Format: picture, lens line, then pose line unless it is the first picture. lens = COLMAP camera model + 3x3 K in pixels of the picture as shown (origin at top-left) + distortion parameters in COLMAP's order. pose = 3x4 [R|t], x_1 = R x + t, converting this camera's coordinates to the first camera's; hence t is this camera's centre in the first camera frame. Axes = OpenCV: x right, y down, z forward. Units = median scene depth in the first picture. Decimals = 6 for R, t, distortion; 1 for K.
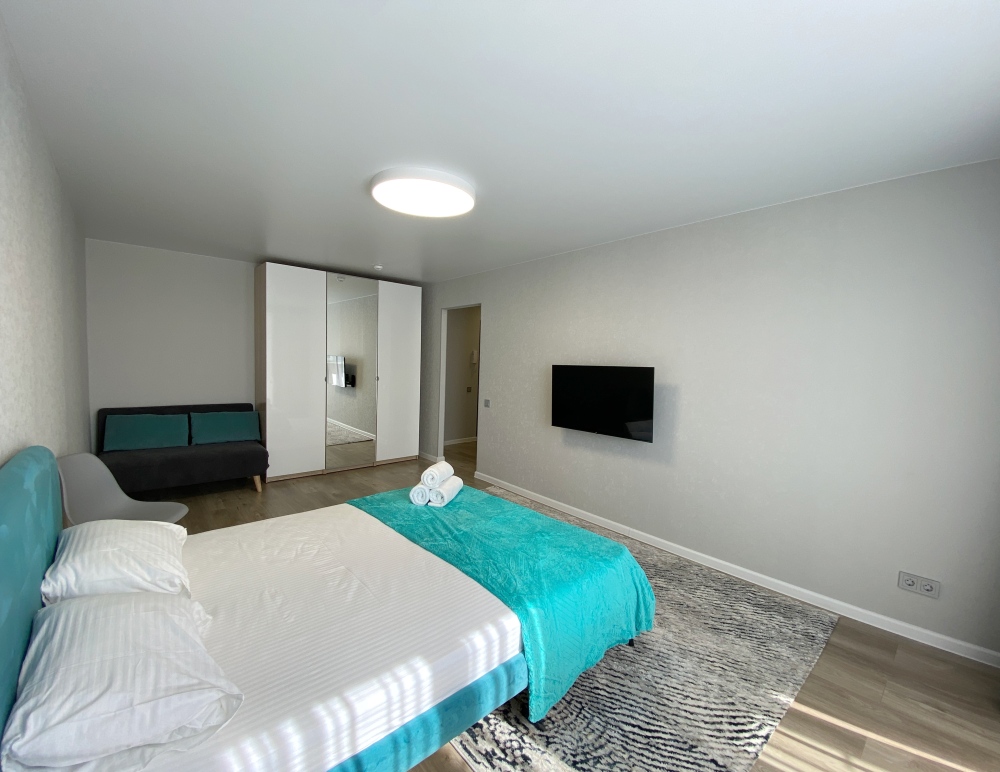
lens RADIAL K [[423.3, 0, 499.9], [0, 423.3, 385.1], [0, 0, 1]] dist [0.000407, -0.000651]
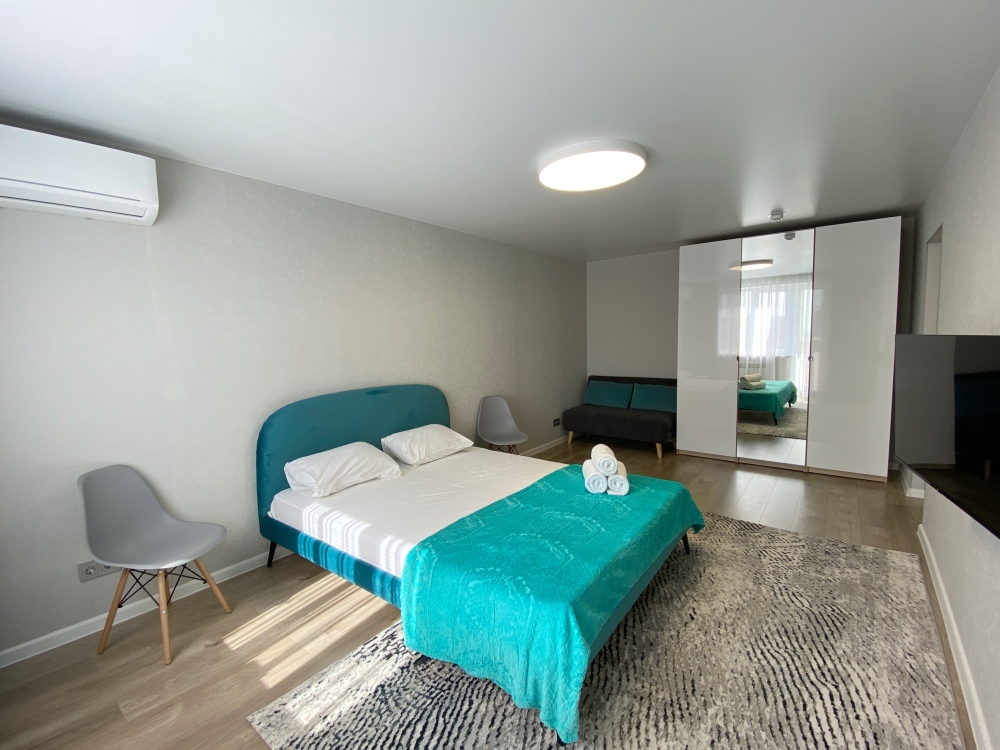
lens RADIAL K [[441.3, 0, 496.9], [0, 441.3, 371.6], [0, 0, 1]] dist [0.009306, -0.003981]
pose [[0.180920, 0.046750, -0.982386, 1.242953], [-0.029075, 0.998687, 0.042172, -0.027626], [0.983068, 0.020933, 0.182042, 0.955703]]
